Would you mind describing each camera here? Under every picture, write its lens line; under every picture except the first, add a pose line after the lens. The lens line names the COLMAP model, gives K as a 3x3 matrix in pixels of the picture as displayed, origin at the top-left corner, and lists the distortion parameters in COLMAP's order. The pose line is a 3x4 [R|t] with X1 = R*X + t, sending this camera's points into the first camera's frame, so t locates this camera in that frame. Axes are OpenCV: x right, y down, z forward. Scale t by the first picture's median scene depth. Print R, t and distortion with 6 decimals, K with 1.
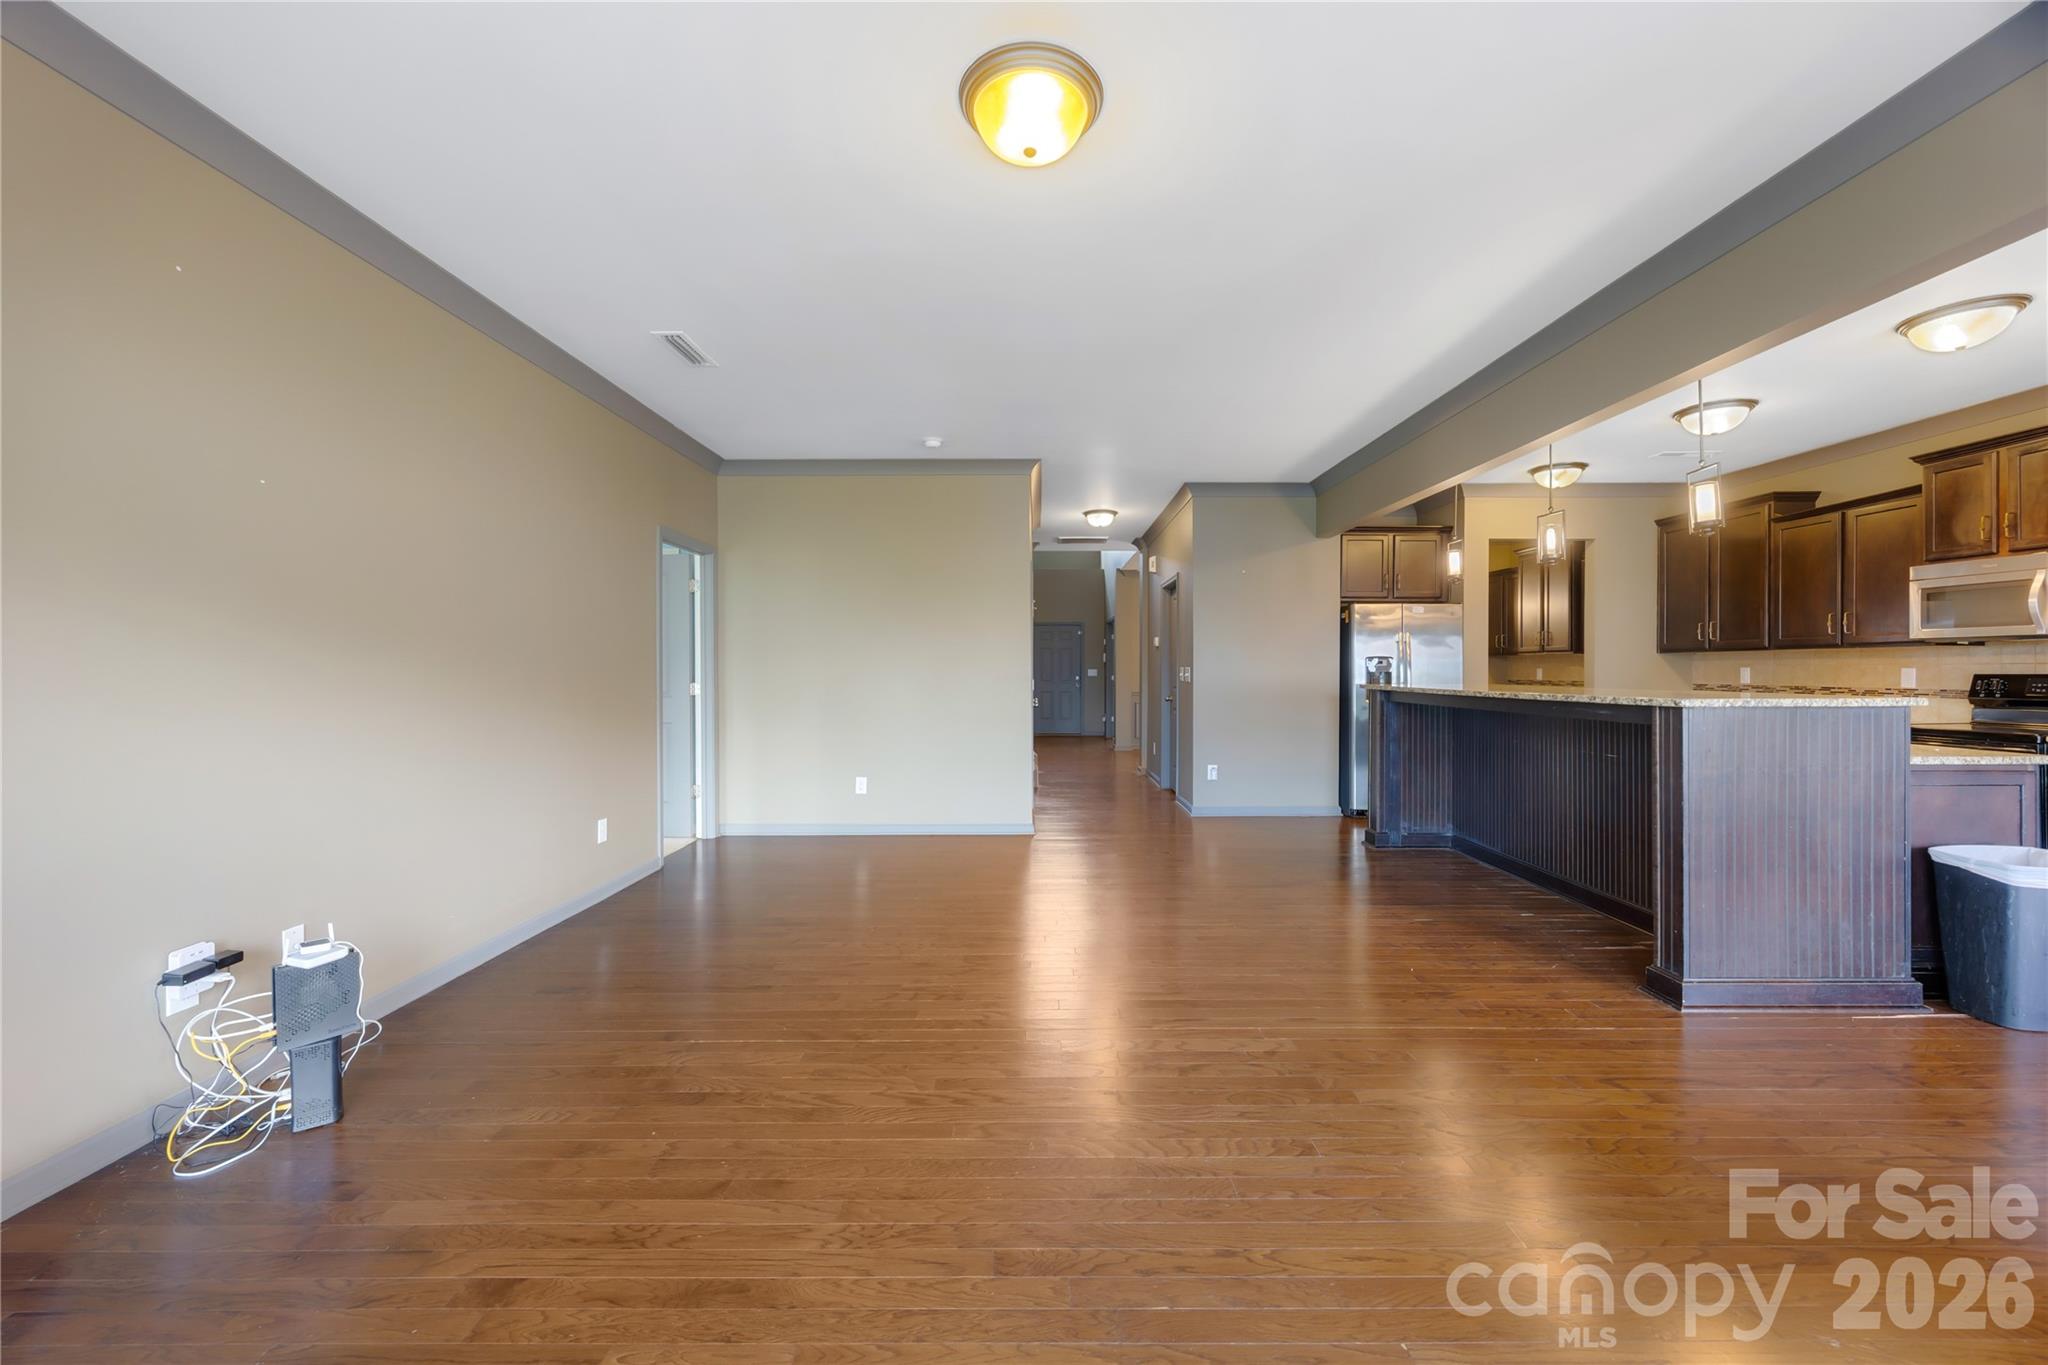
lens RADIAL K [[789.7, 0, 1026.8], [0, 789.7, 677.0], [0, 0, 1]] dist [-0.005106, 0.000435]
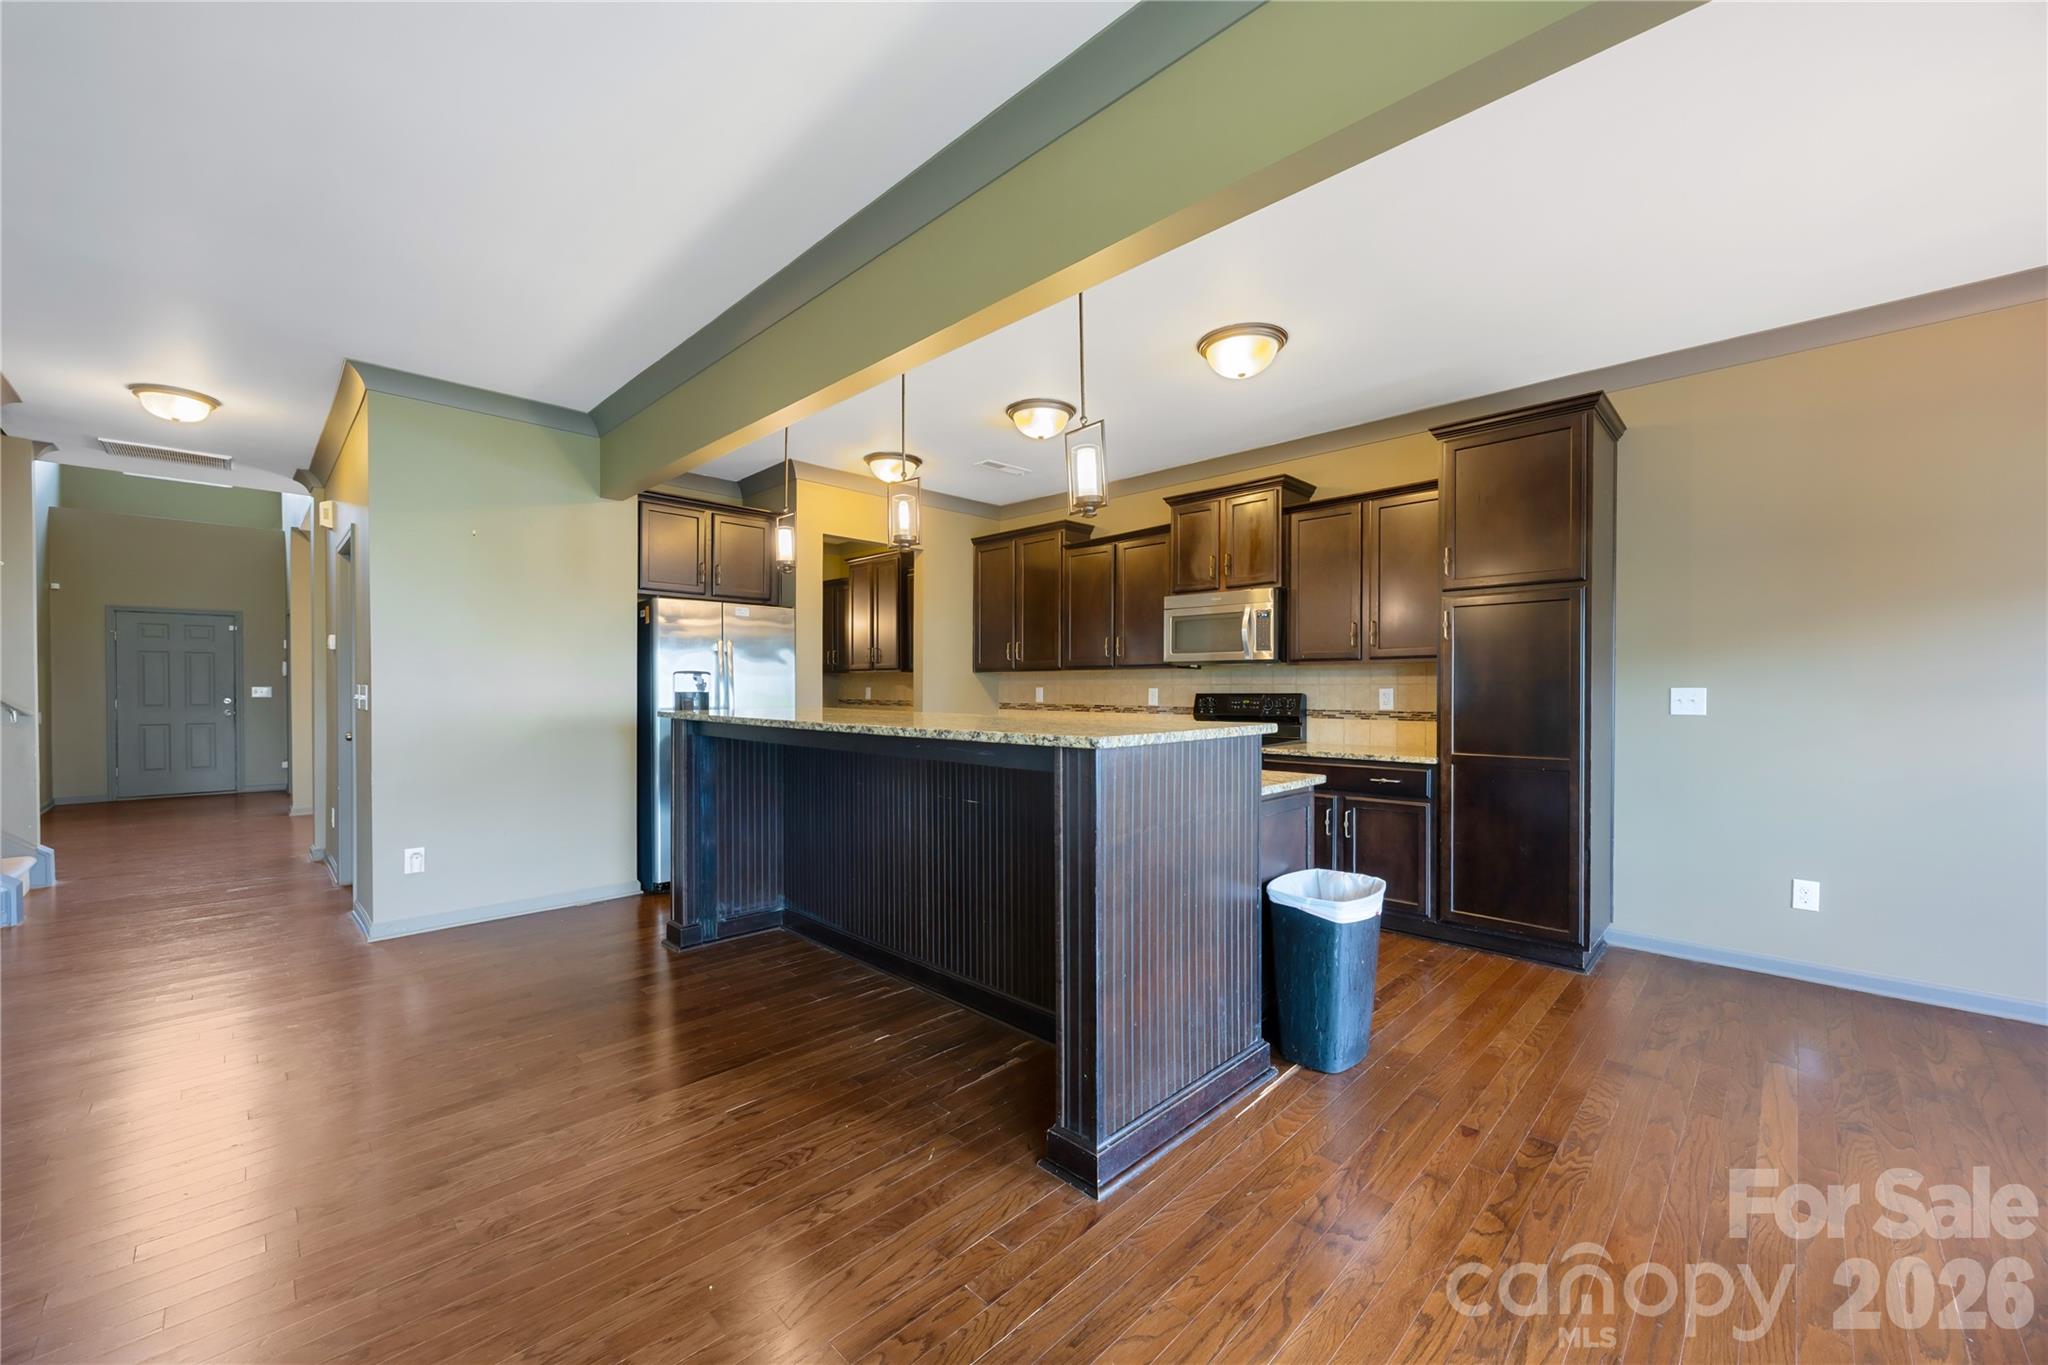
lens RADIAL K [[789.7, 0, 1024.1], [0, 789.7, 688.2], [0, 0, 1]] dist [-0.005106, 0.000435]
pose [[0.703938, 0.000436, 0.710261, 0.171931], [0.005129, 0.999971, -0.005697, -0.005453], [-0.710243, 0.007654, 0.703915, 0.316233]]
